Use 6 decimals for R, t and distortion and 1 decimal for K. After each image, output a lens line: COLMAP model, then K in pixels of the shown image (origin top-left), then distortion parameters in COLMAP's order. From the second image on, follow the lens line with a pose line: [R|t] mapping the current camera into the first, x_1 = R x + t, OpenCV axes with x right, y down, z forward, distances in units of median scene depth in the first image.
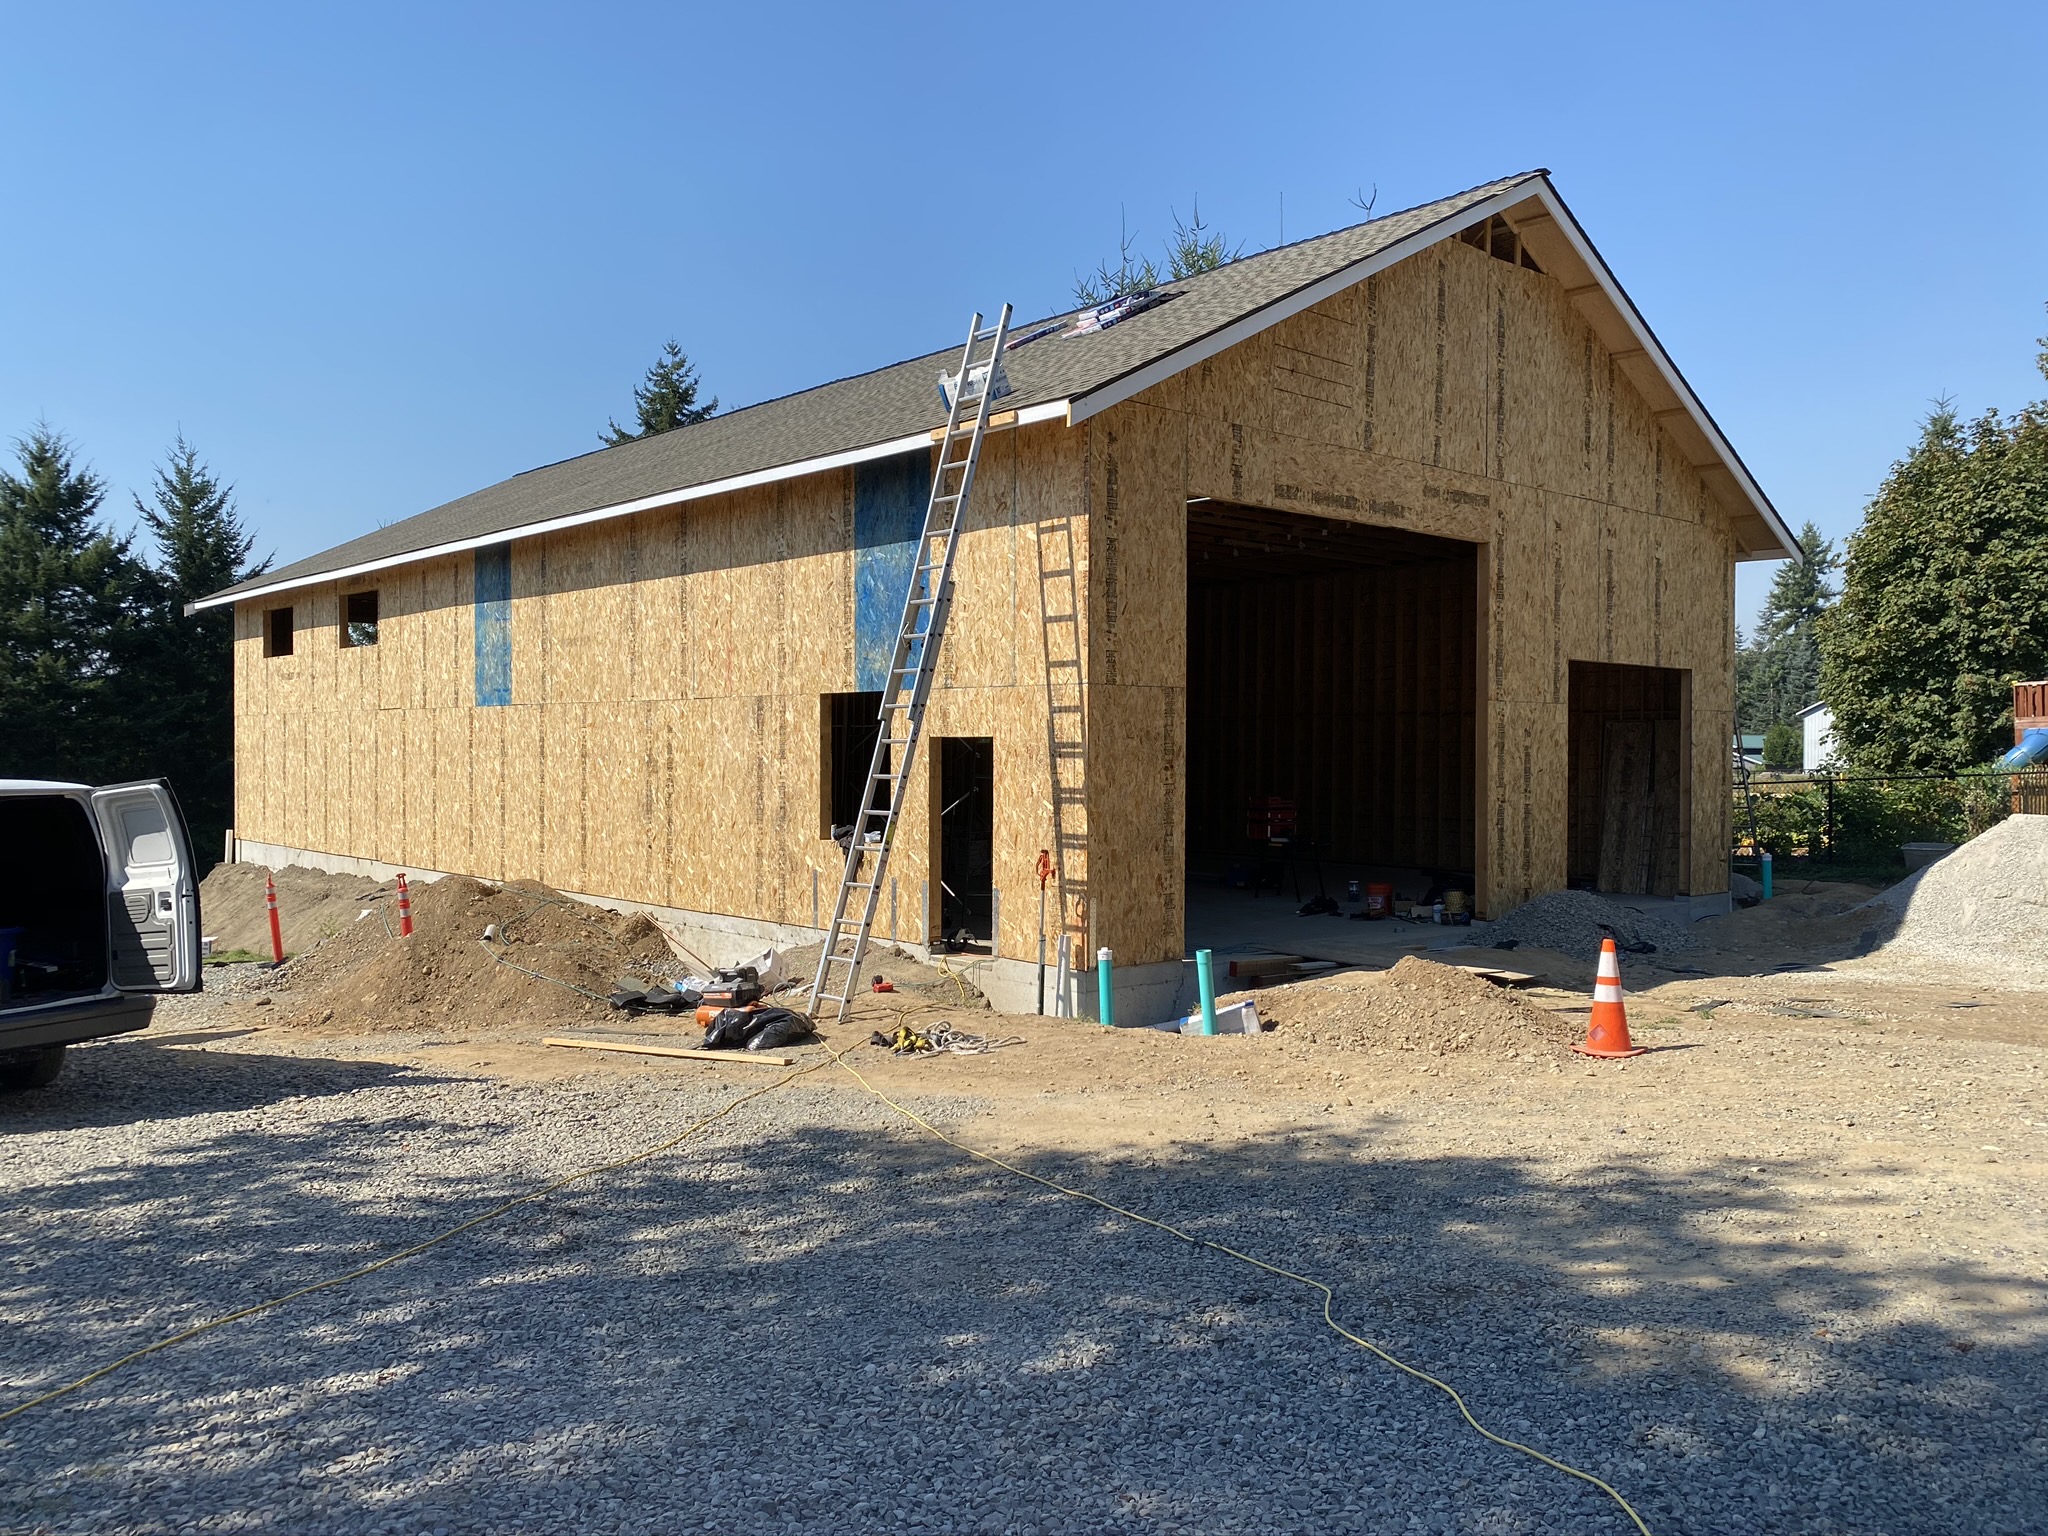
lens RADIAL K [[1571.4, 0, 1029.2], [0, 1571.4, 775.4], [0, 0, 1]] dist [0.066147, -0.067085]
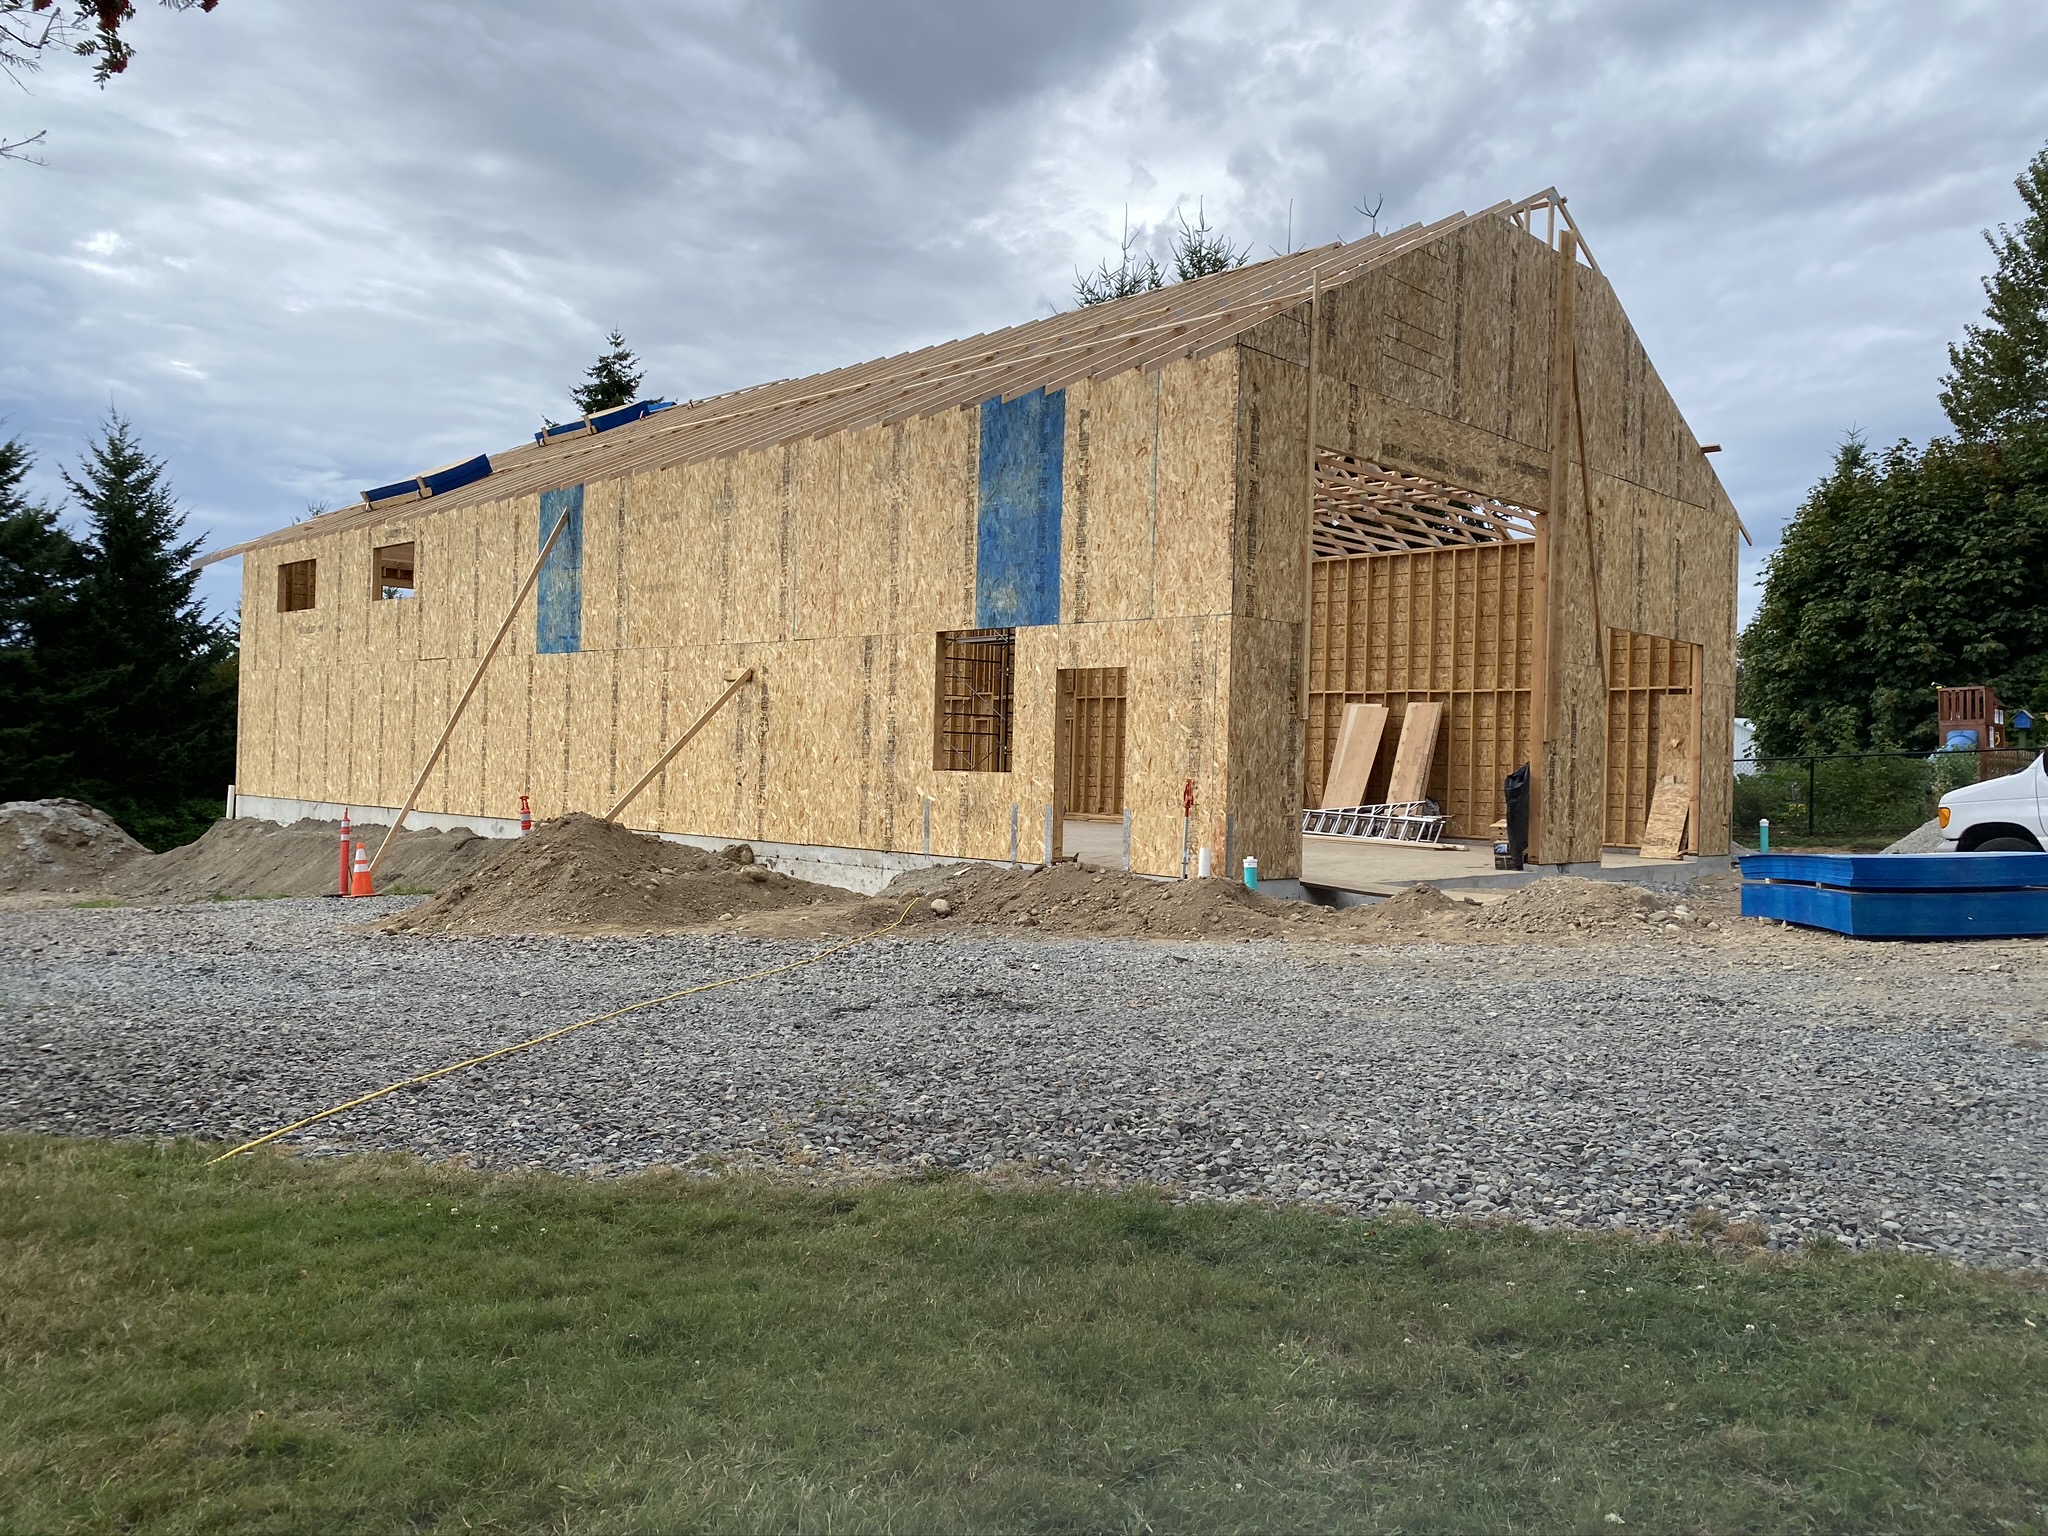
lens RADIAL K [[1571.4, 0, 1029.4], [0, 1571.4, 759.3], [0, 0, 1]] dist [0.066147, -0.067085]
pose [[0.997408, 0.022391, 0.068381, -0.121155], [-0.021009, 0.999562, -0.020862, 0.046639], [-0.068818, 0.019371, 0.997441, -0.045773]]
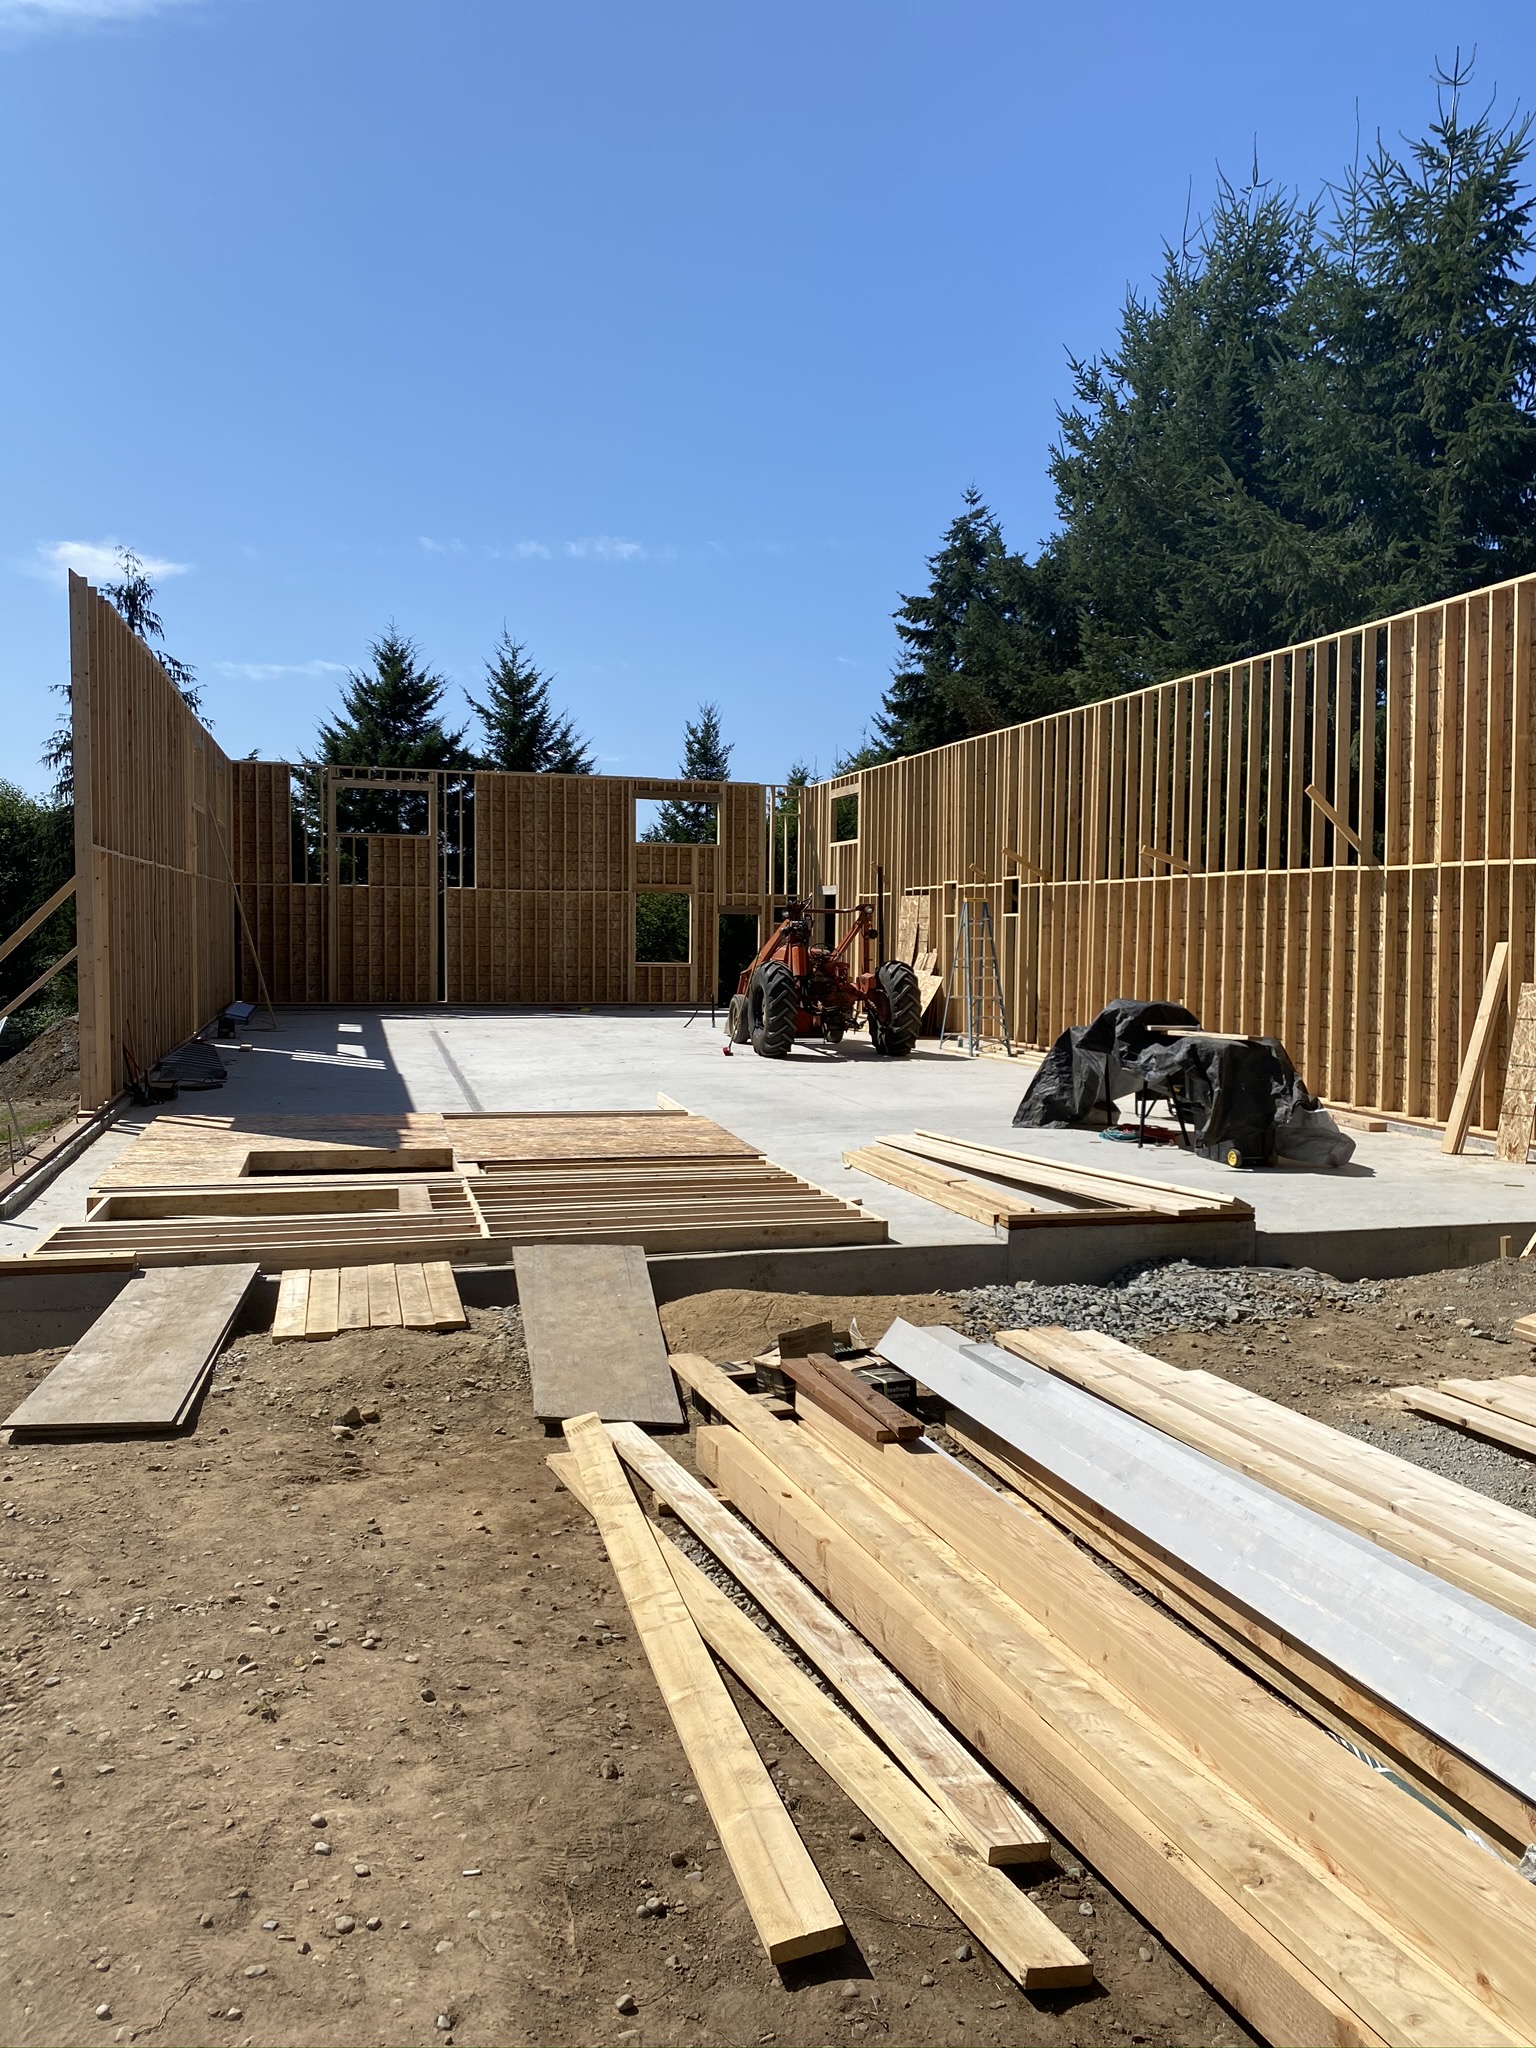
lens RADIAL K [[1571.4, 0, 794.3], [0, 1571.4, 1047.2], [0, 0, 1]] dist [0.066147, -0.067085]
pose [[0.899274, 0.039967, -0.435555, 0.426358], [-0.015235, 0.998074, 0.060129, -0.001490], [0.437119, -0.047437, 0.898152, 0.436918]]
